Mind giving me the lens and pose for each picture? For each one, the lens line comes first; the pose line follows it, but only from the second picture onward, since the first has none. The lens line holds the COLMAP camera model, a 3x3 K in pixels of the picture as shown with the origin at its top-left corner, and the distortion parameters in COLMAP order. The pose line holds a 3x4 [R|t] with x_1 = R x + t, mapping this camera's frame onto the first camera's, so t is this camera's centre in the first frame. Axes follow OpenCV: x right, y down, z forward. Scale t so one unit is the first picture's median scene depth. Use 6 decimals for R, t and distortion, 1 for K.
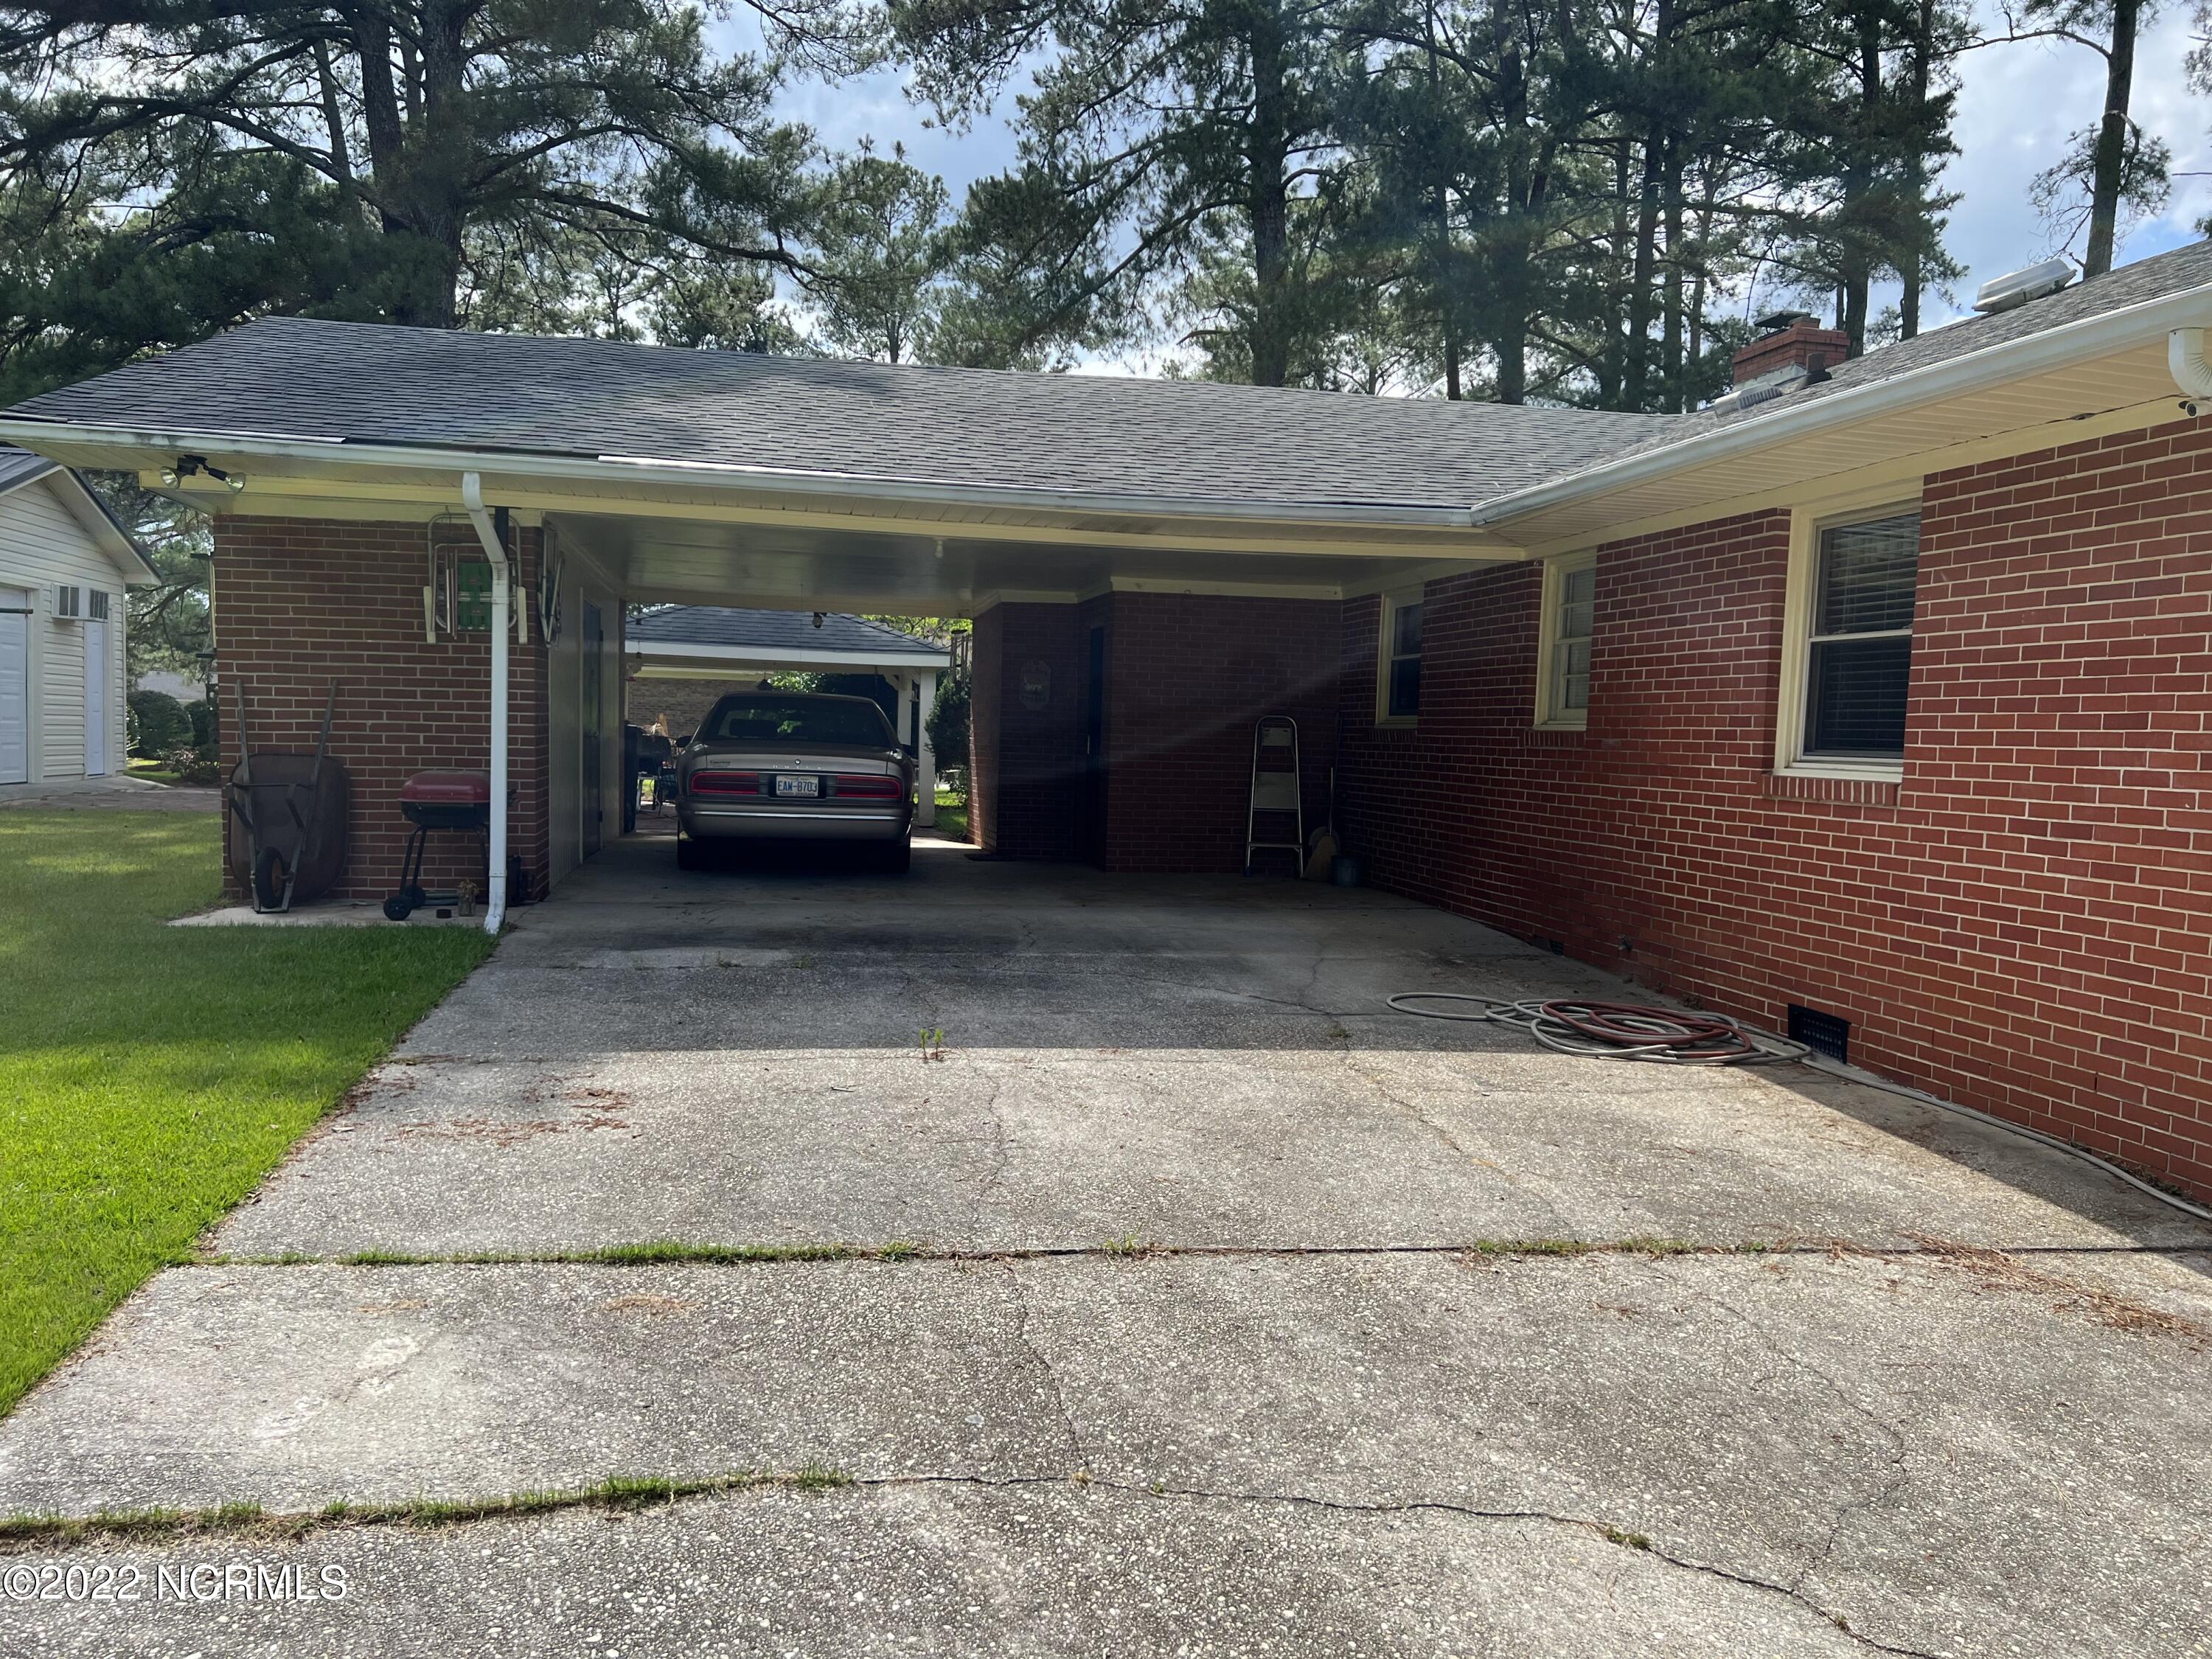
lens RADIAL K [[1656.5, 0, 1101.5], [0, 1656.5, 833.8], [0, 0, 1]] dist [0.028124, -0.016004]
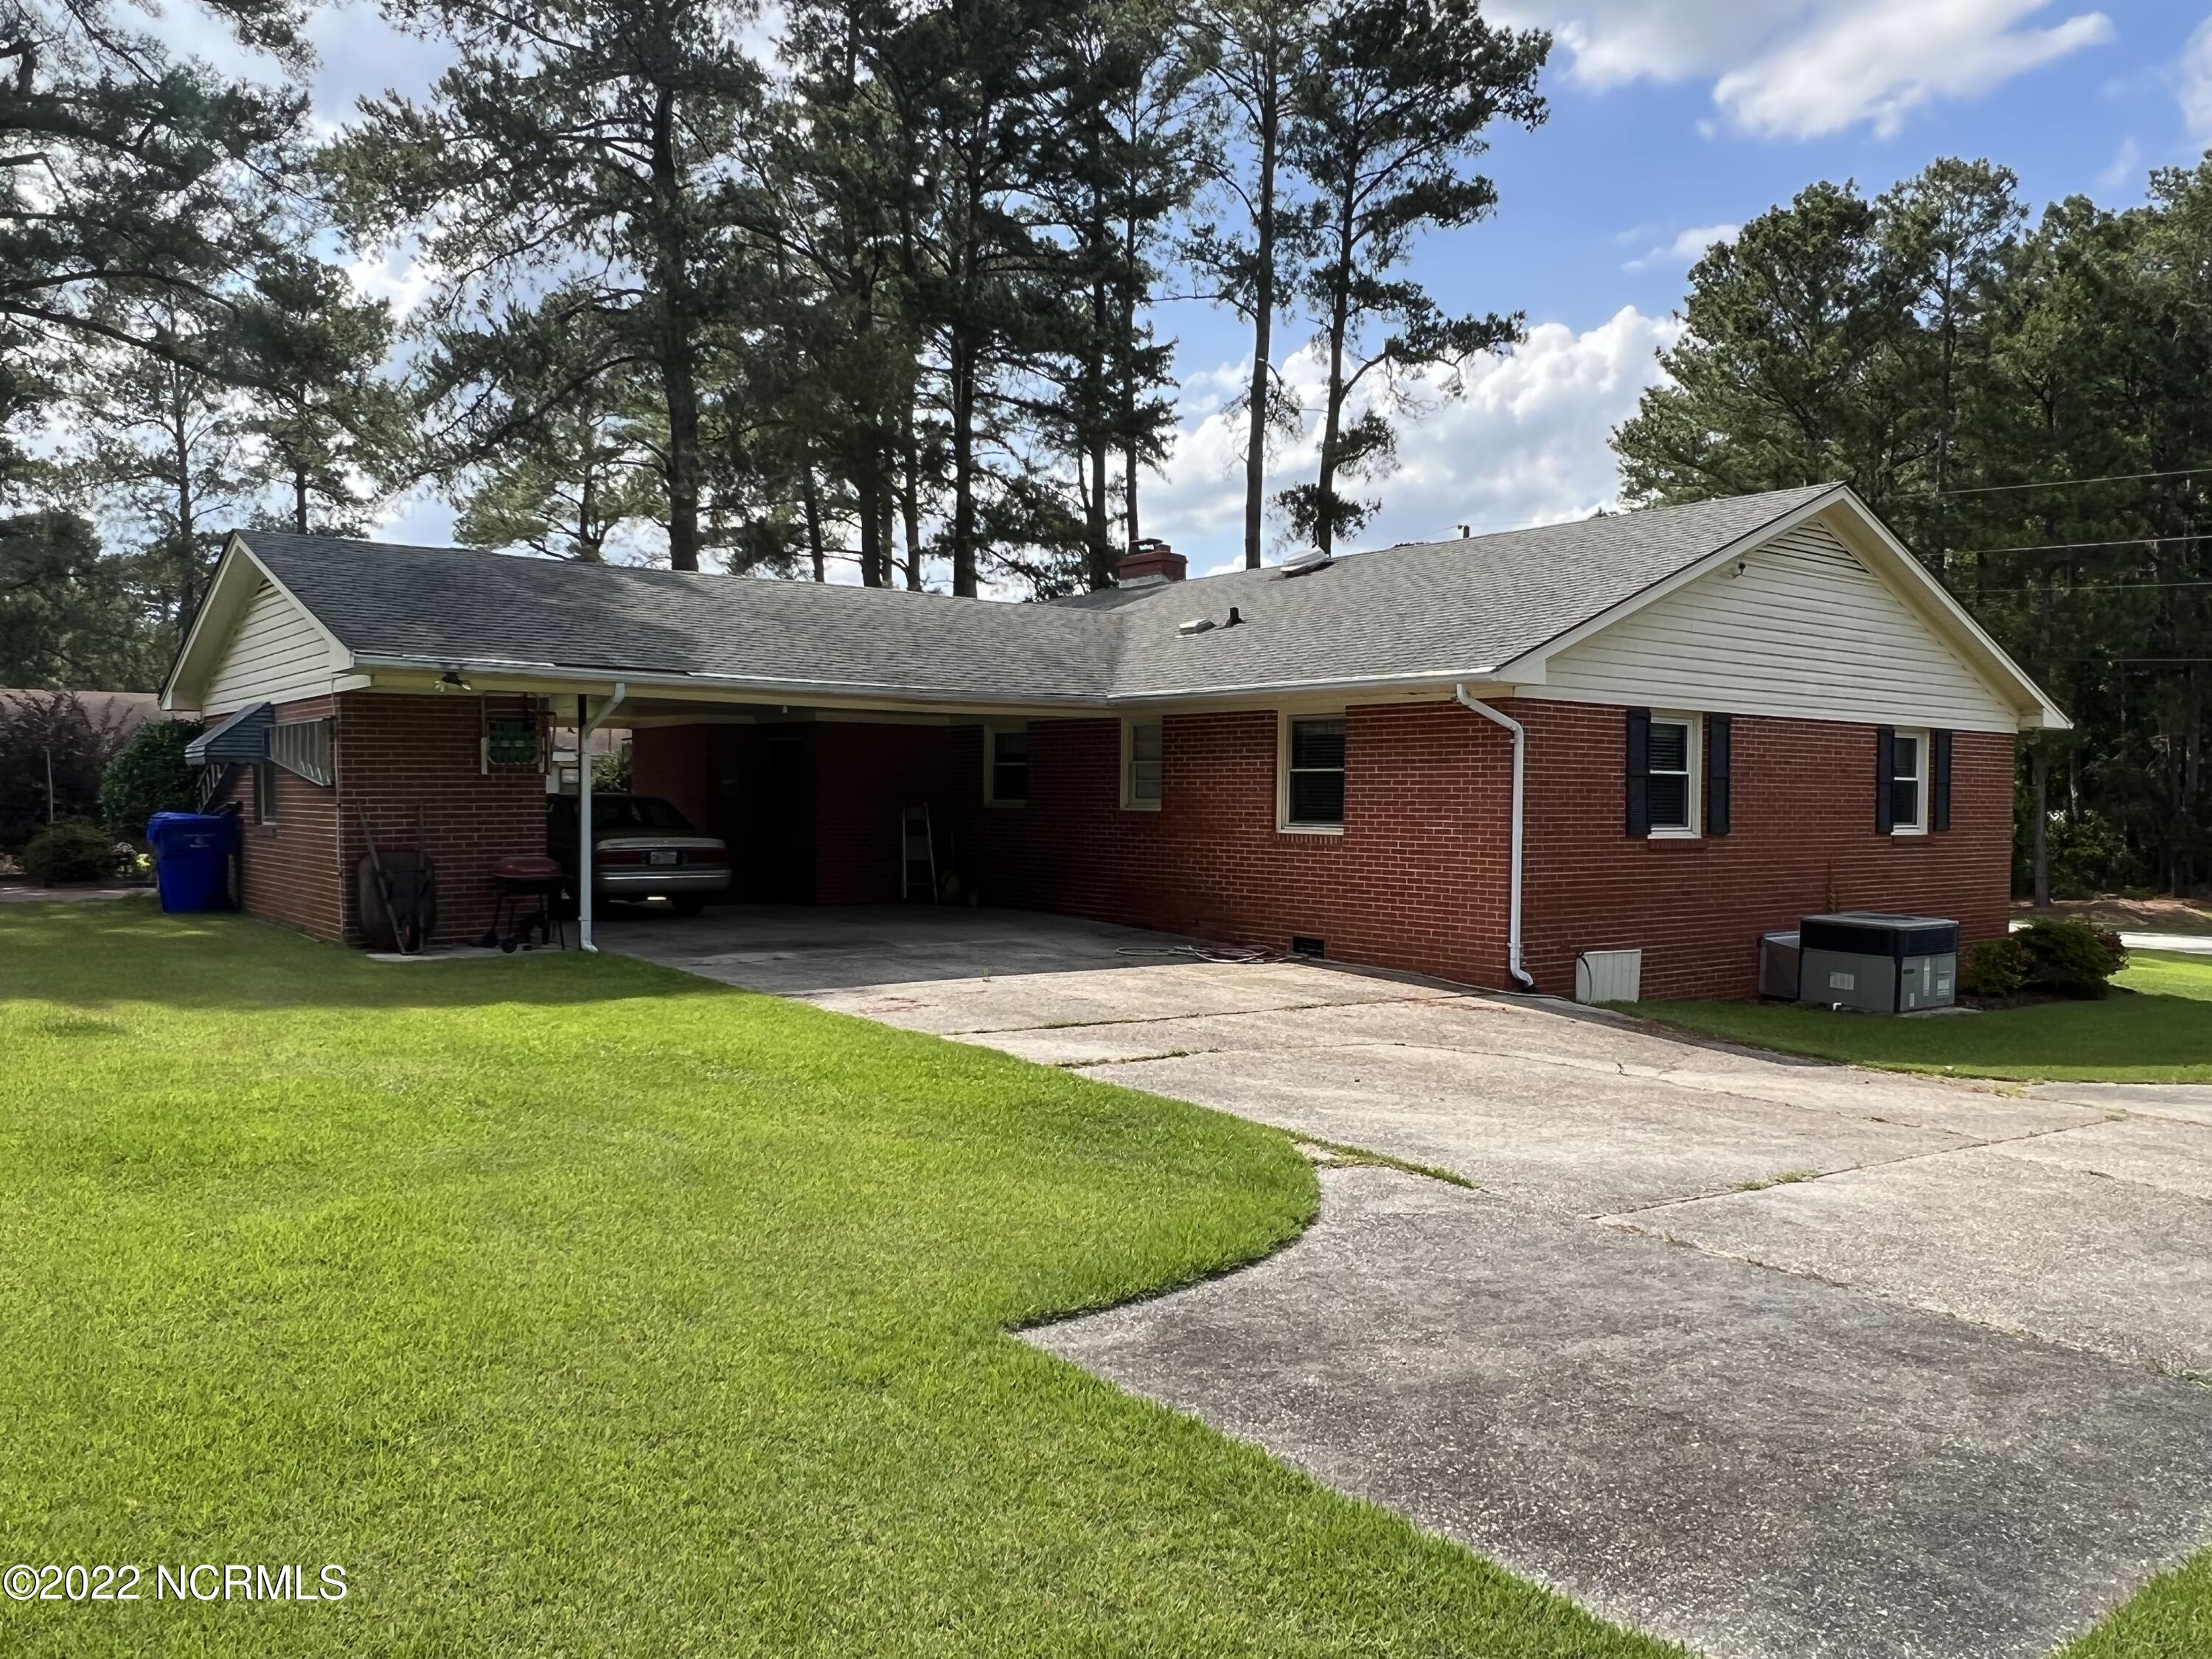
lens RADIAL K [[1603.8, 0, 1104.3], [0, 1603.8, 830.2], [0, 0, 1]] dist [0.014525, 0.003209]
pose [[0.891642, -0.033378, 0.451510, -0.566892], [0.048228, 0.998607, -0.021417, -0.003617], [-0.450166, 0.040872, 0.892009, -0.580409]]
